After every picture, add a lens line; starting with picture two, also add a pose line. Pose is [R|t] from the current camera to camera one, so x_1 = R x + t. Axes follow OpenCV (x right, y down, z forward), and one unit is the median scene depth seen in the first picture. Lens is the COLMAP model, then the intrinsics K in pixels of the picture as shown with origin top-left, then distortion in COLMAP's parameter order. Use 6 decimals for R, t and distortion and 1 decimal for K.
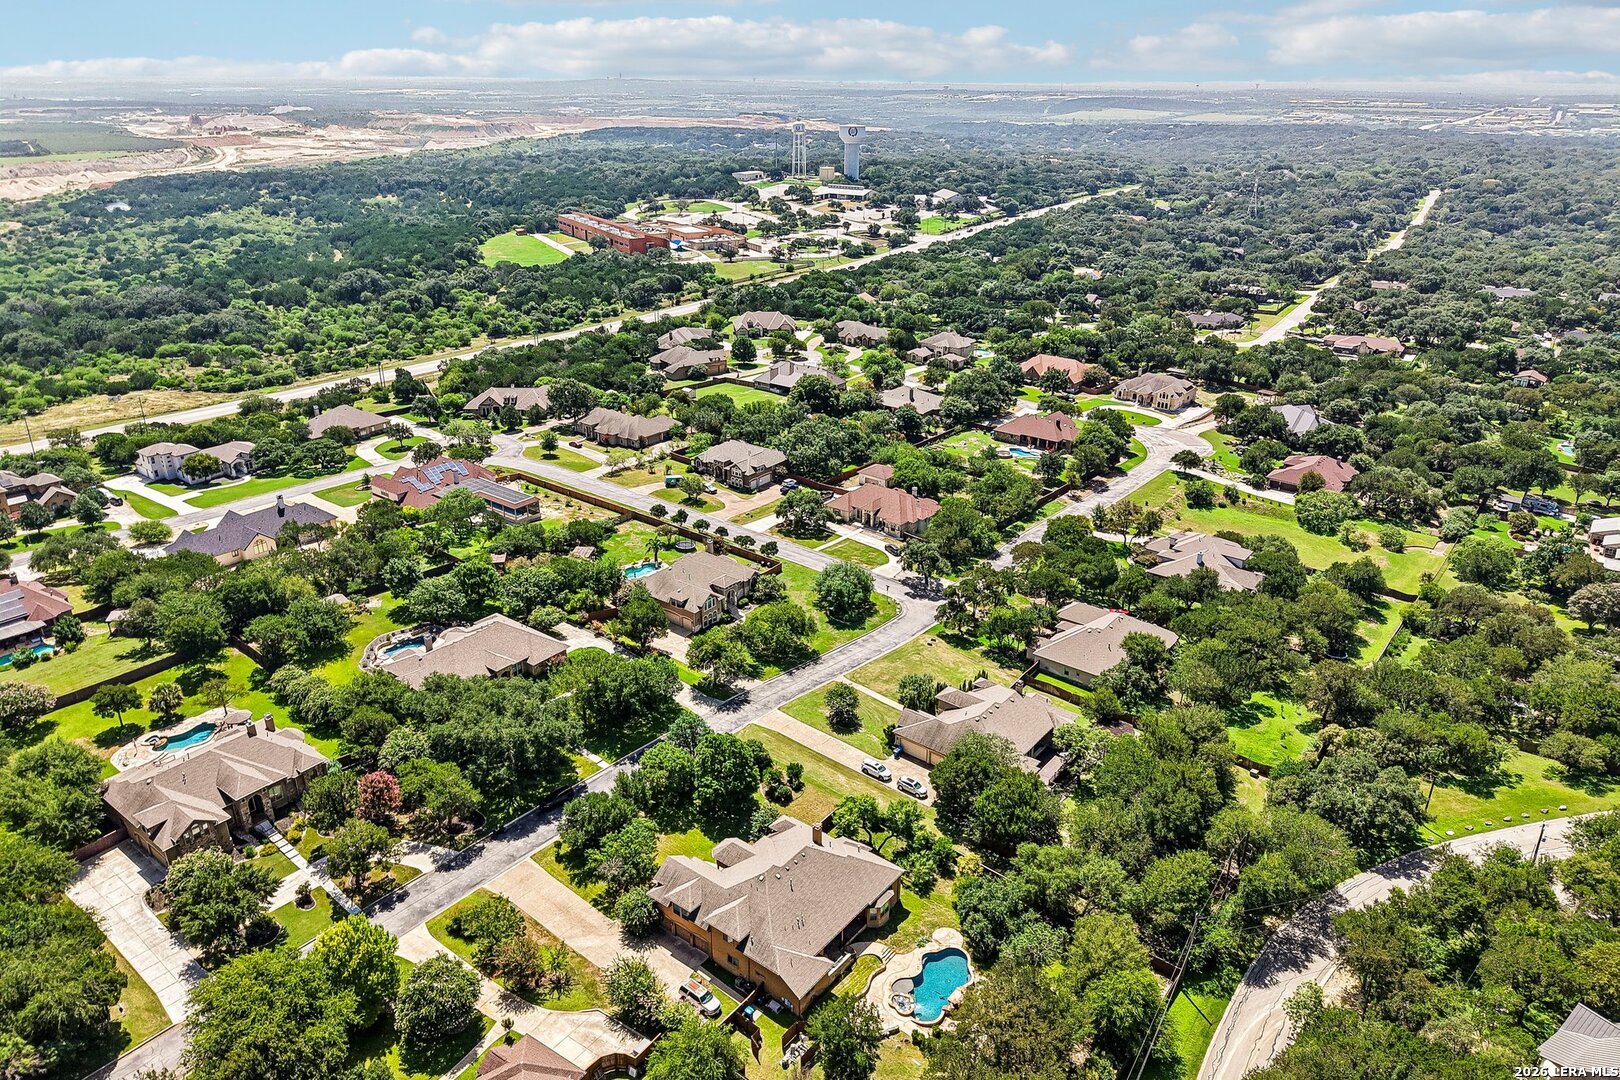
lens RADIAL K [[1080.7, 0, 805.8], [0, 1080.7, 545.3], [0, 0, 1]] dist [0.016186, -0.012202]
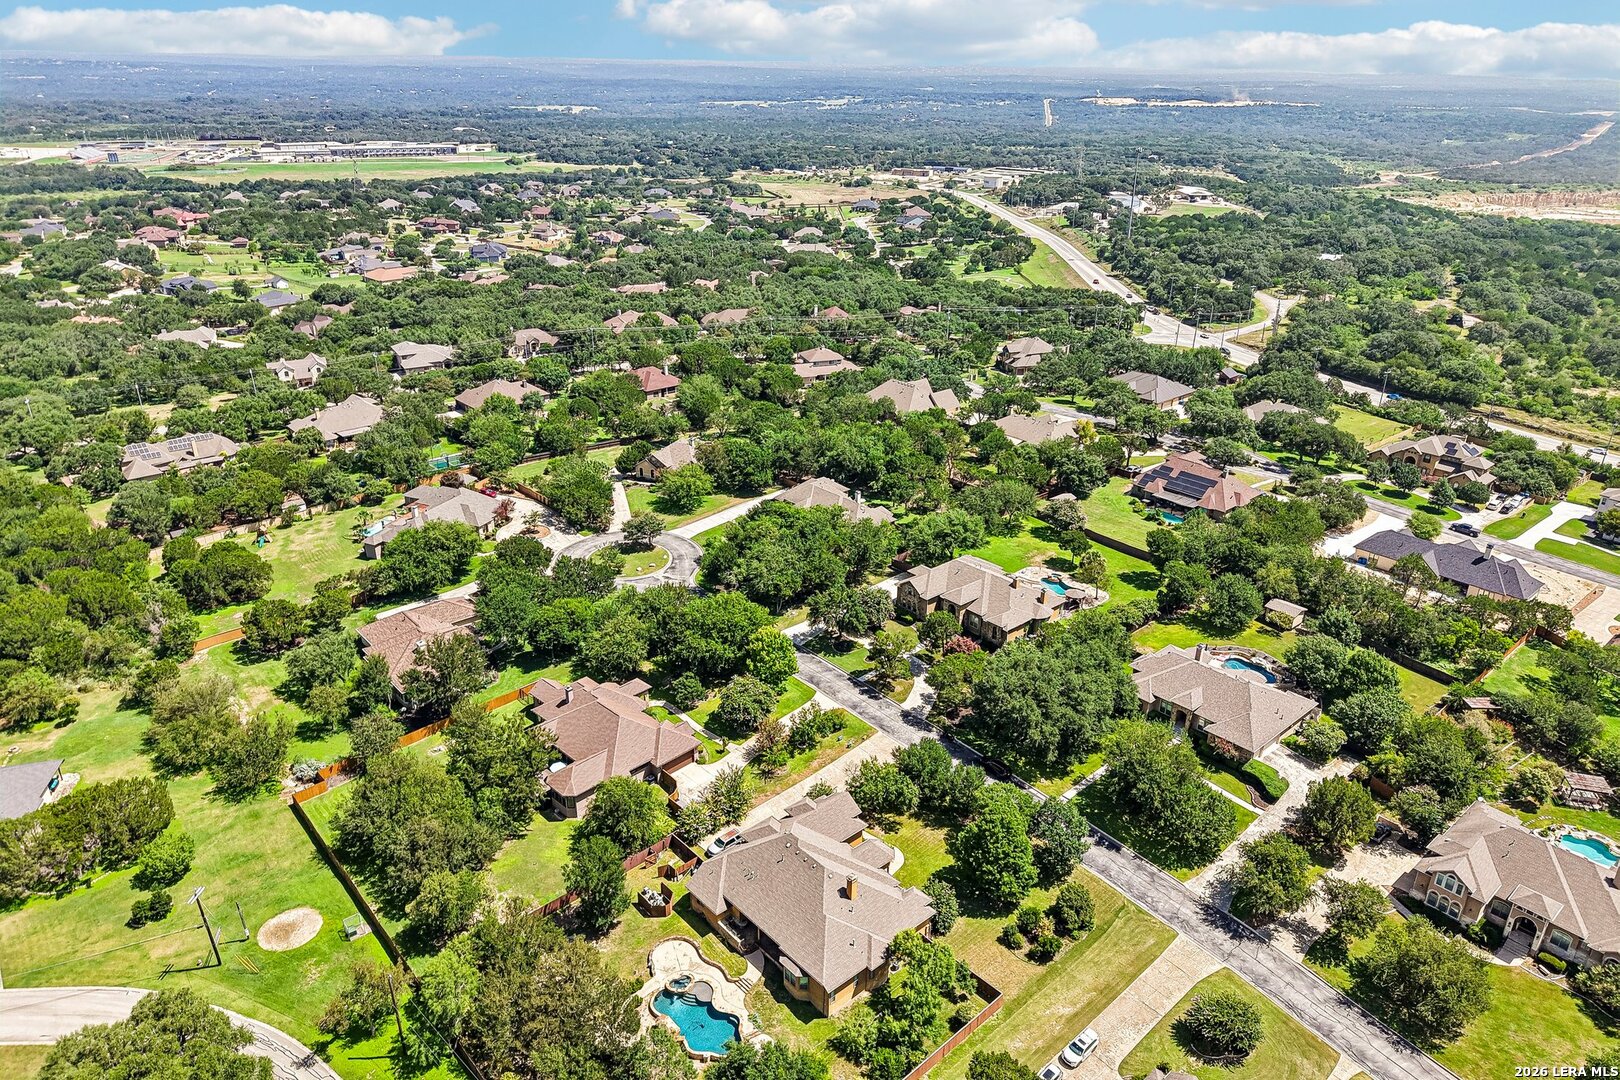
lens RADIAL K [[1080.7, 0, 805.8], [0, 1080.7, 545.3], [0, 0, 1]] dist [0.016186, -0.012202]
pose [[-0.186449, 0.394975, -0.899573, 0.604668], [-0.402981, 0.804315, 0.436673, -0.294176], [0.896015, 0.443928, 0.009203, 0.675368]]
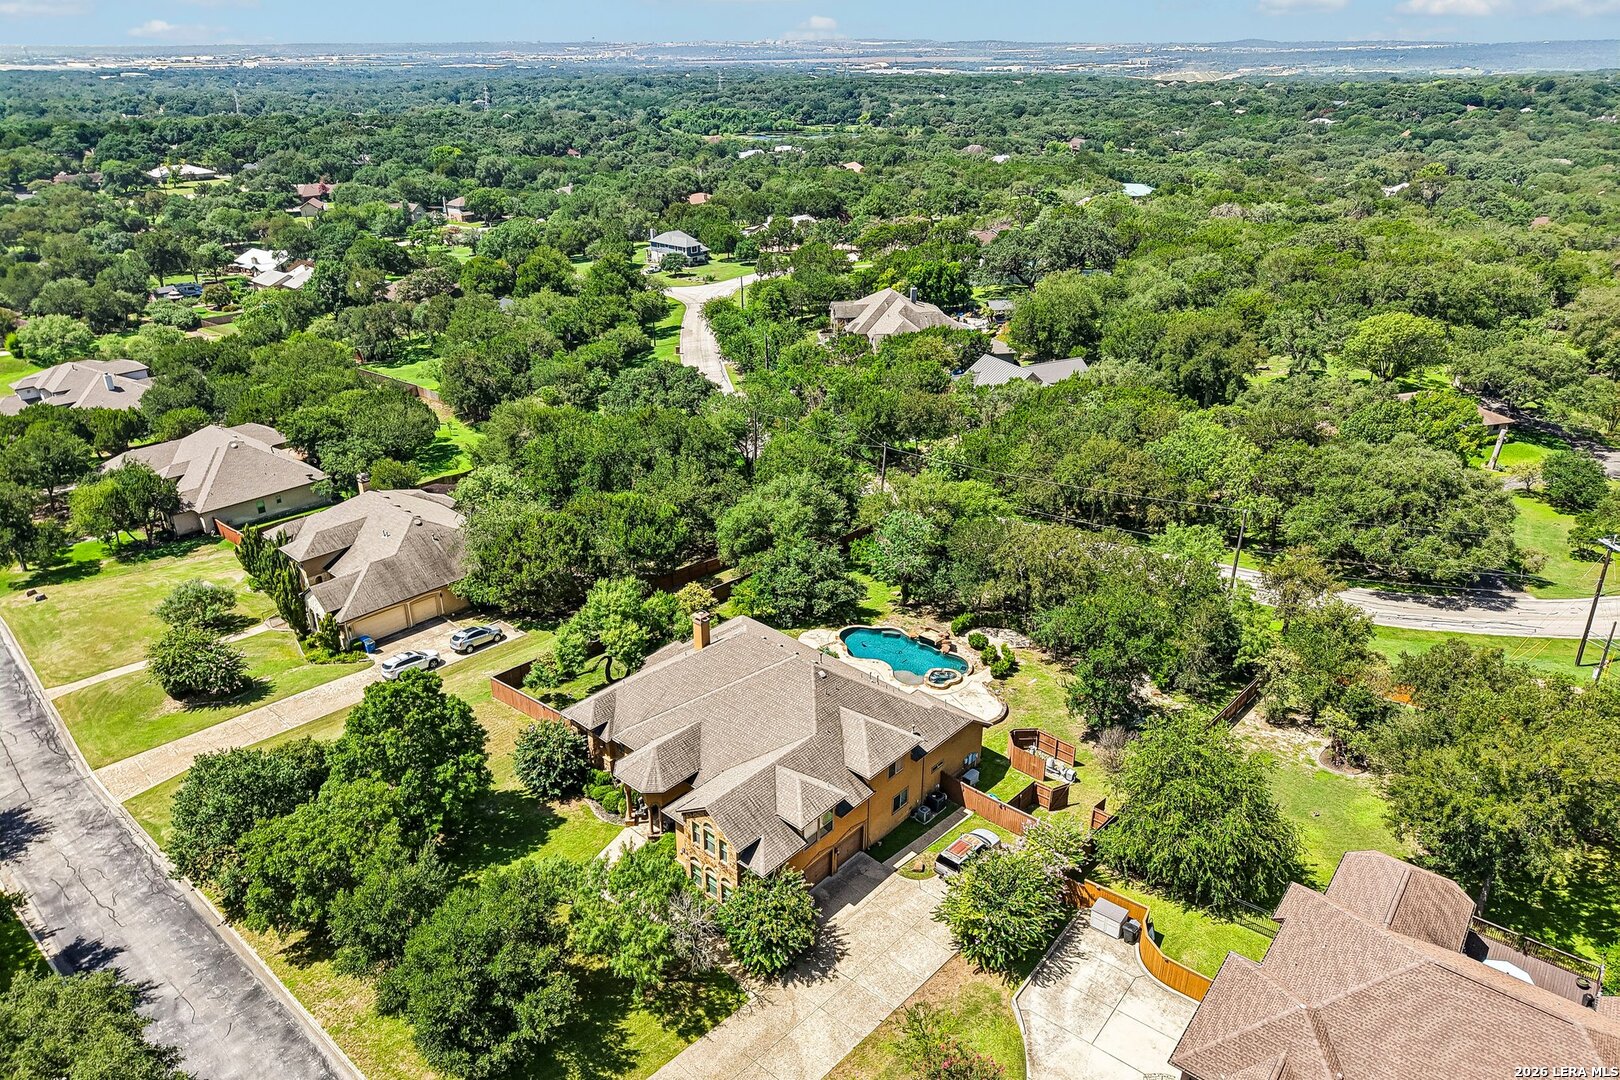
lens RADIAL K [[1080.7, 0, 805.8], [0, 1080.7, 545.3], [0, 0, 1]] dist [0.016186, -0.012202]
pose [[0.072842, -0.426617, 0.901494, -0.395534], [0.399110, 0.840834, 0.365663, 0.032708], [-0.914005, 0.333160, 0.231515, 0.655090]]
